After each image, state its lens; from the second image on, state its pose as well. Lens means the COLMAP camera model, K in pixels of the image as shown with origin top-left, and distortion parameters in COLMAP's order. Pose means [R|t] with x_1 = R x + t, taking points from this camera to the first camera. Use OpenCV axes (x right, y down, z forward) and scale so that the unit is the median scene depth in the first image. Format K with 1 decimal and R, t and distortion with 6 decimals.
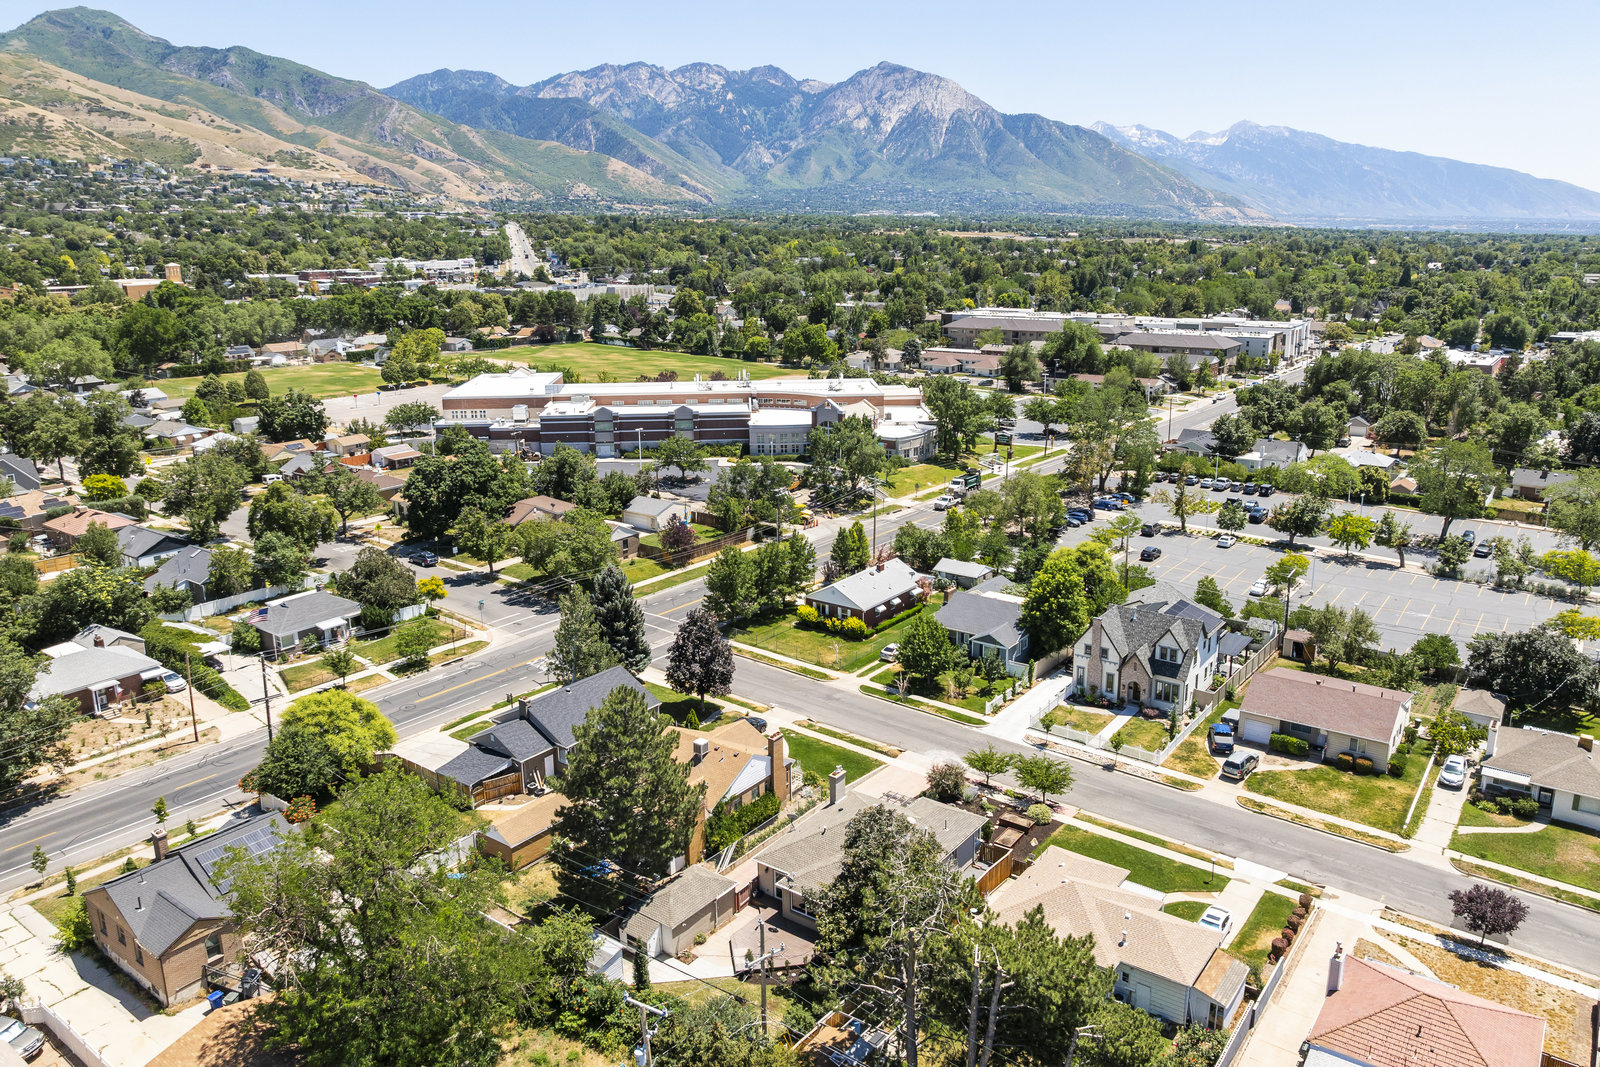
lens RADIAL K [[1120.7, 0, 800.0], [0, 1120.7, 533.5], [0, 0, 1]] dist [-0.026606, -0.004366]
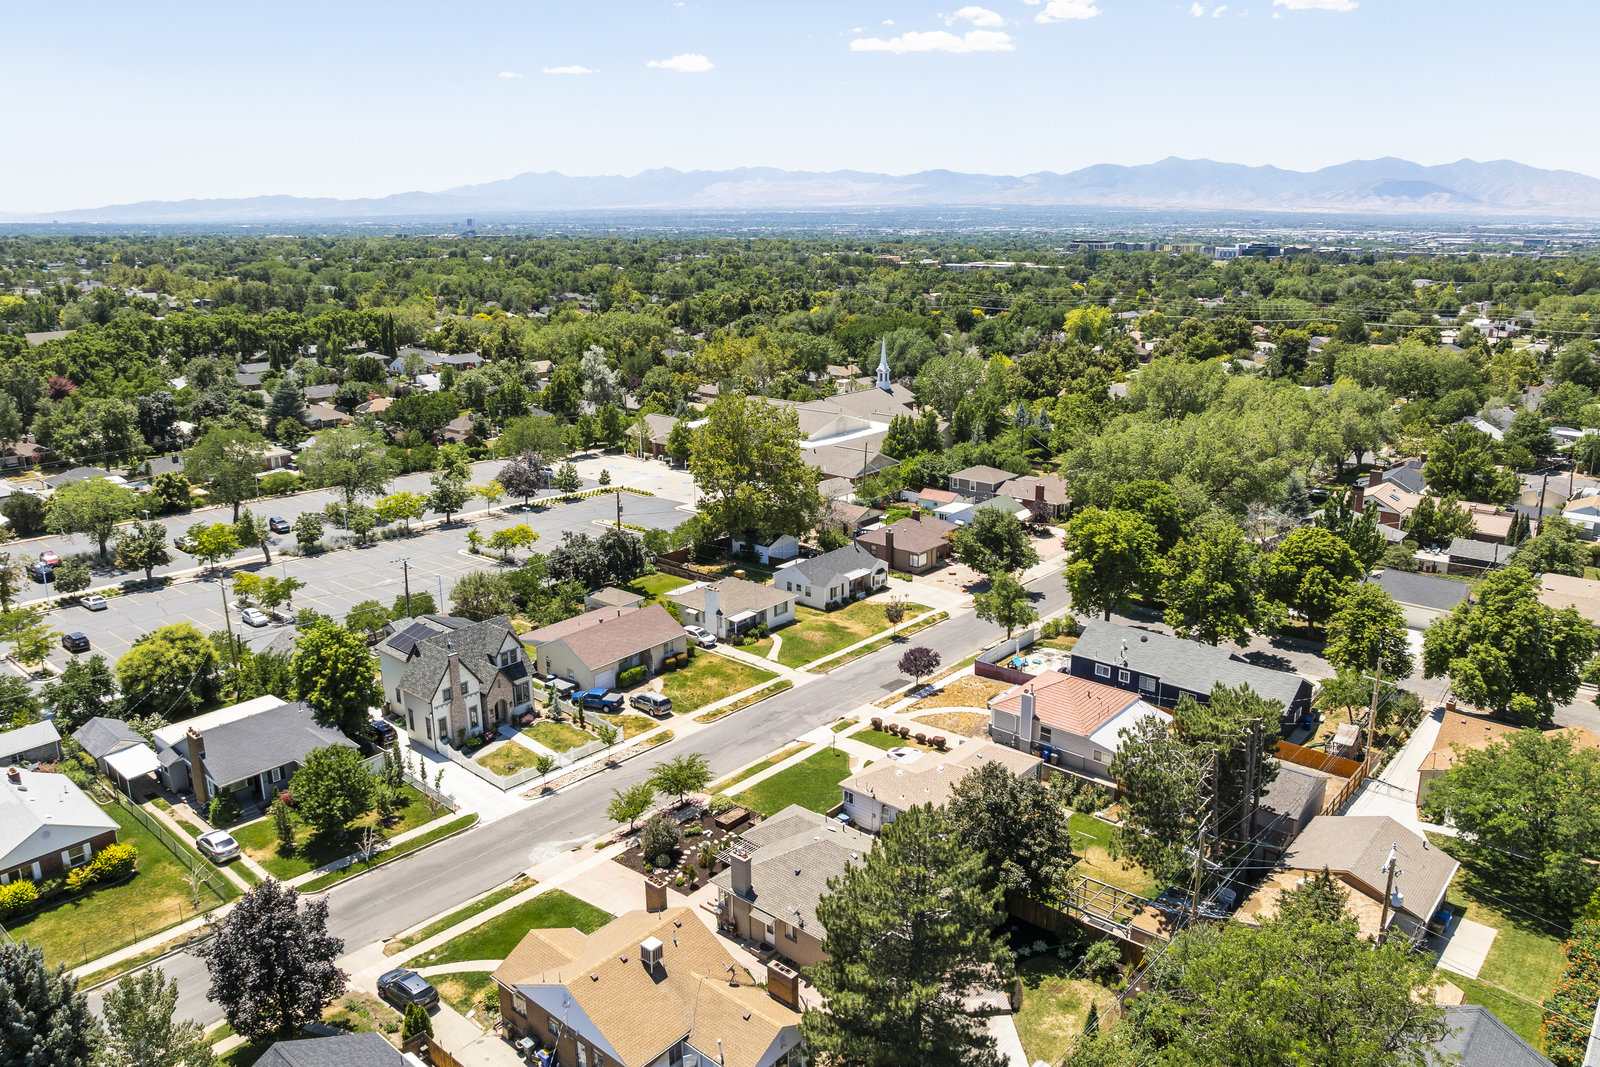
lens RADIAL K [[1120.7, 0, 800.0], [0, 1120.7, 533.5], [0, 0, 1]] dist [-0.026606, -0.004366]
pose [[0.073808, -0.265570, 0.961262, -0.428693], [0.263109, 0.934926, 0.238092, -0.121197], [-0.961939, 0.235343, 0.138879, 0.476162]]
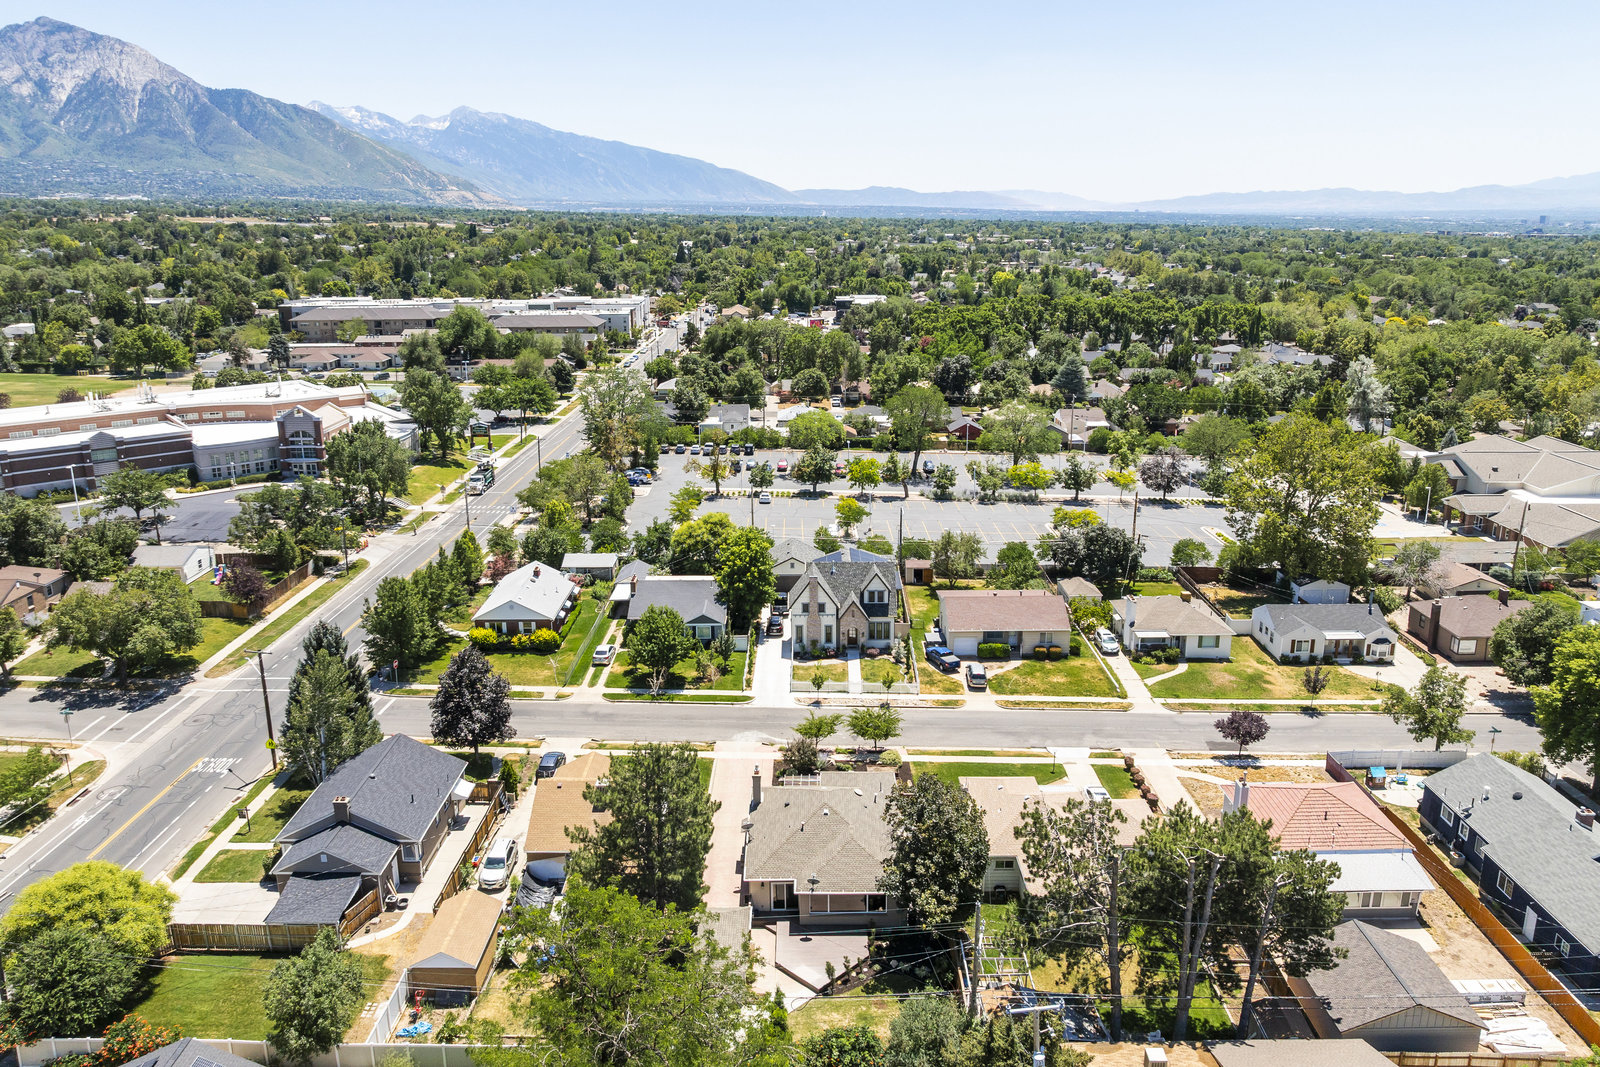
lens RADIAL K [[1120.7, 0, 800.0], [0, 1120.7, 533.5], [0, 0, 1]] dist [-0.026606, -0.004366]
pose [[0.804611, -0.158355, 0.572298, -0.276990], [0.150745, 0.986684, 0.061078, -0.025069], [-0.574349, 0.037127, 0.817768, 0.111058]]
